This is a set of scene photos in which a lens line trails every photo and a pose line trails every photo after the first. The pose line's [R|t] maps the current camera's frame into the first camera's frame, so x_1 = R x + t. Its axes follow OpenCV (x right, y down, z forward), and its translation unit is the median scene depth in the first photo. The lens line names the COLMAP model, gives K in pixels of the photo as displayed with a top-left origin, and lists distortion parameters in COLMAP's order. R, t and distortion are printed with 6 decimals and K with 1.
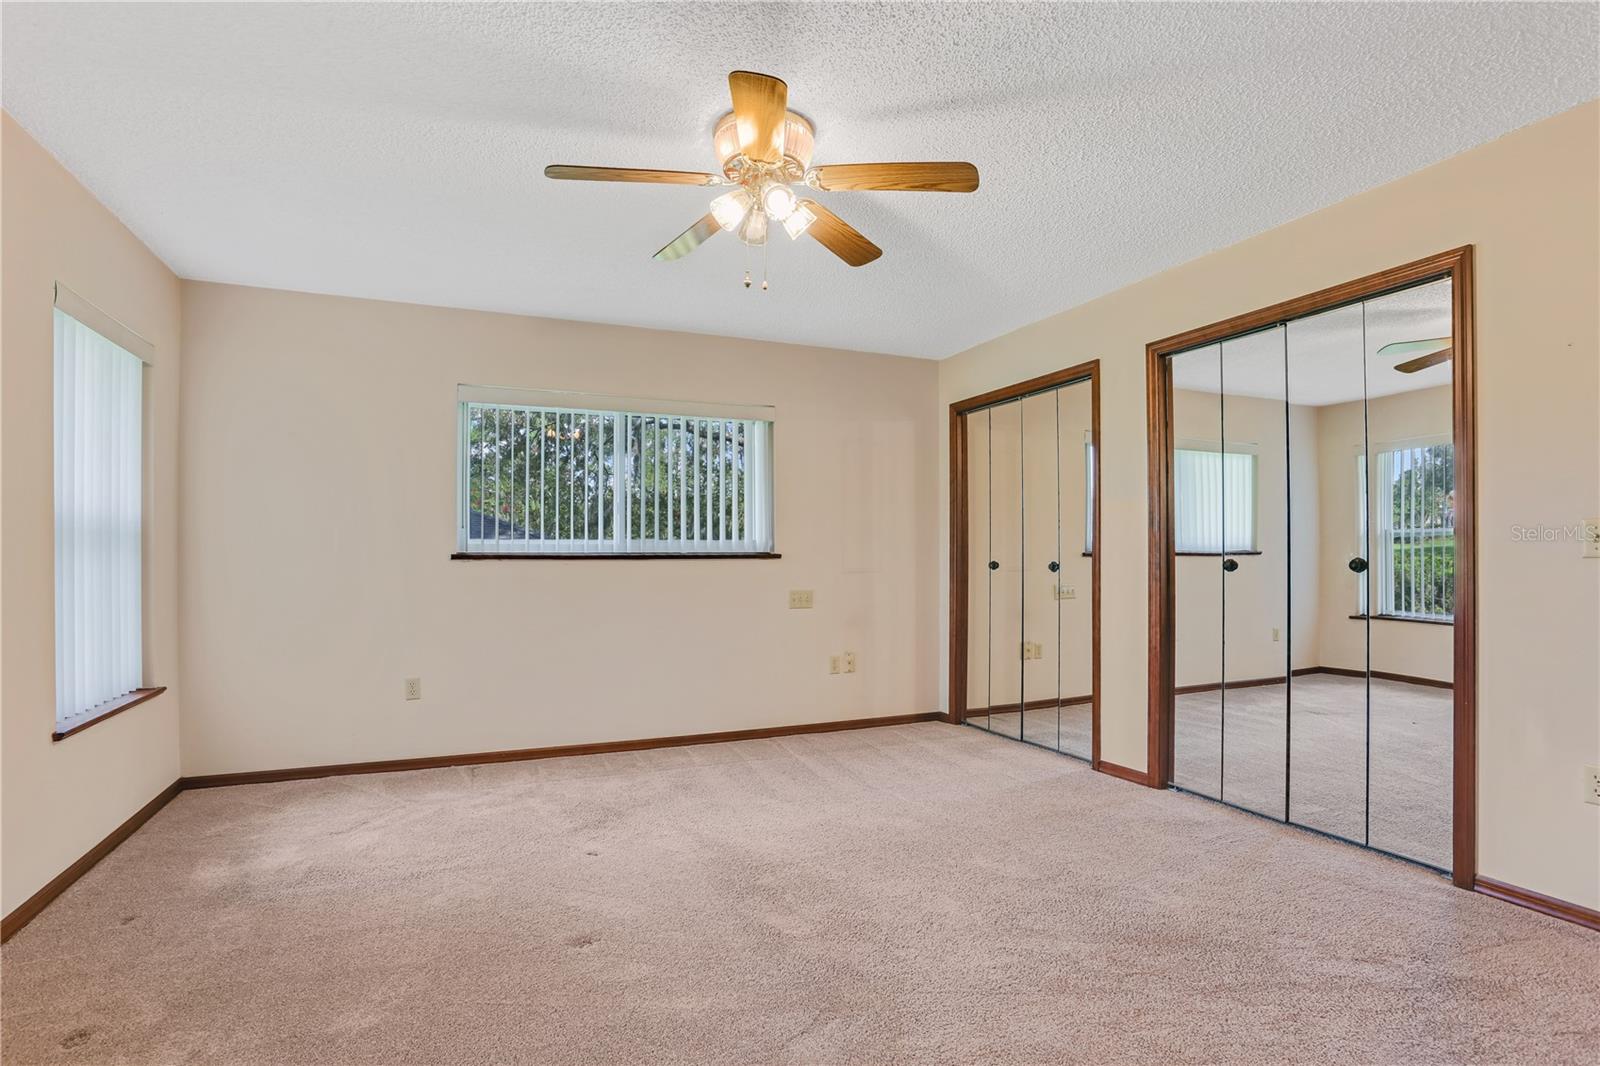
lens RADIAL K [[819.1, 0, 801.1], [0, 819.1, 539.8], [0, 0, 1]] dist [-0.007772, 0.001658]
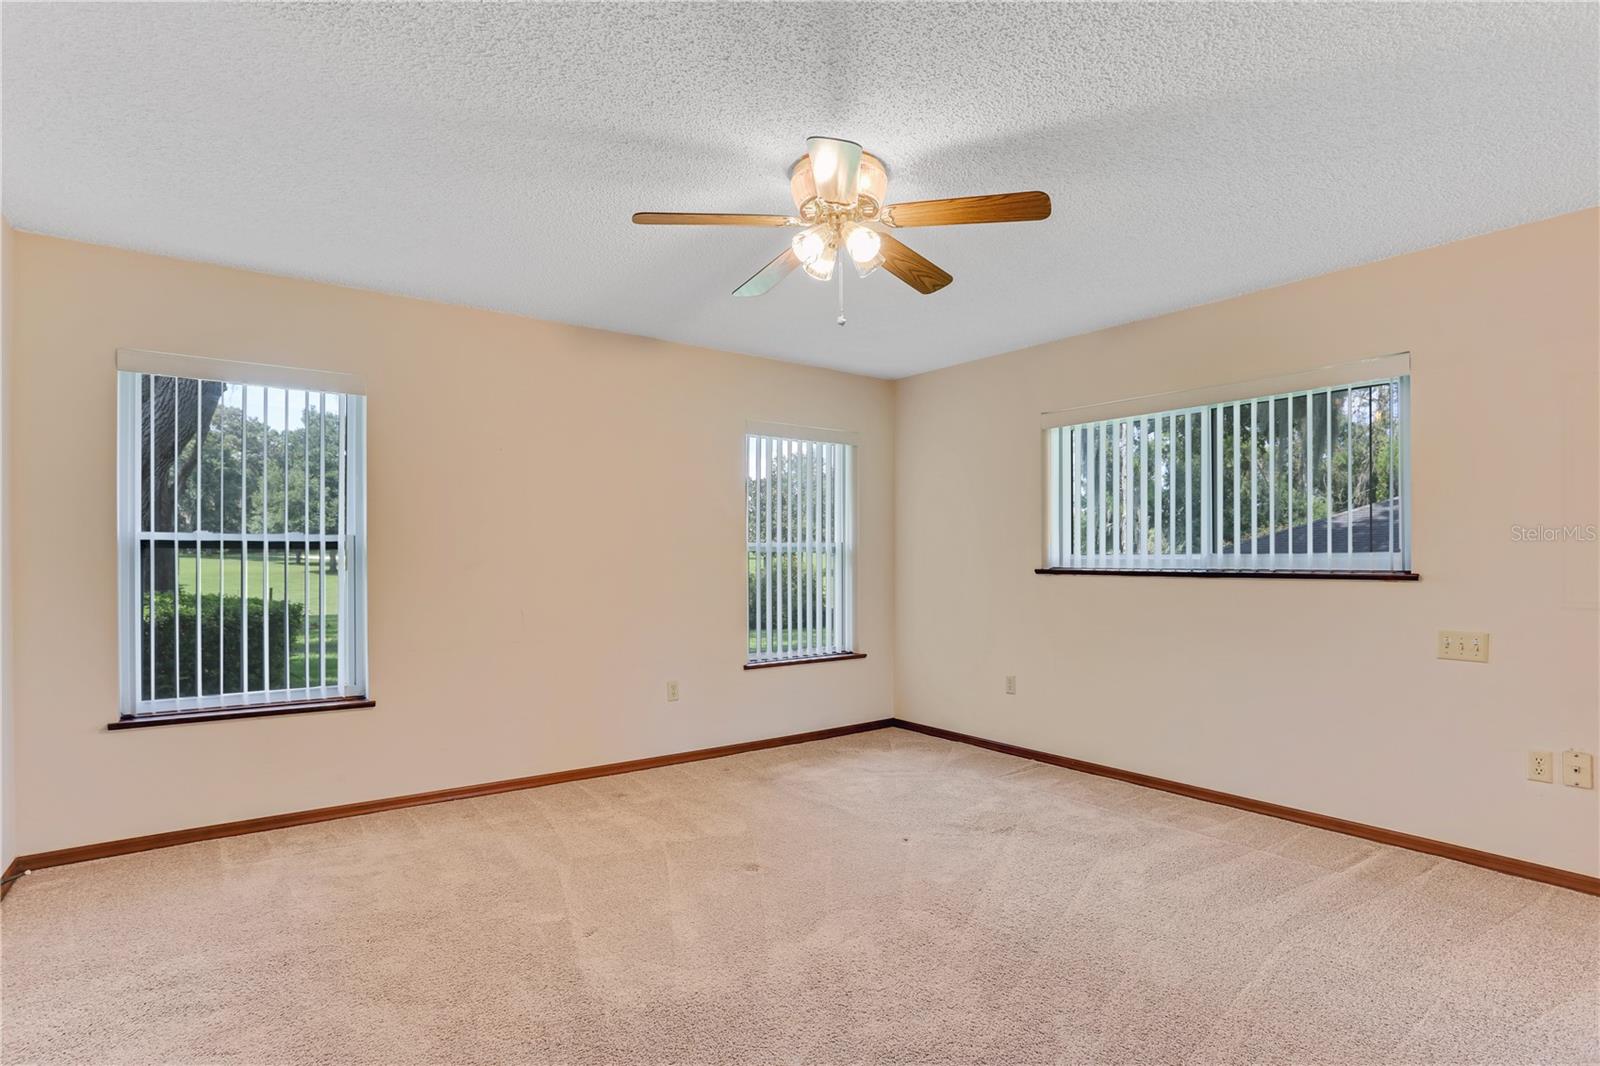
lens RADIAL K [[819.1, 0, 799.5], [0, 819.1, 546.8], [0, 0, 1]] dist [-0.007772, 0.001658]
pose [[0.253308, -0.010943, -0.967324, 0.568034], [0.014750, 0.999863, -0.007449, -0.009320], [0.967273, -0.012381, 0.253435, 0.410499]]
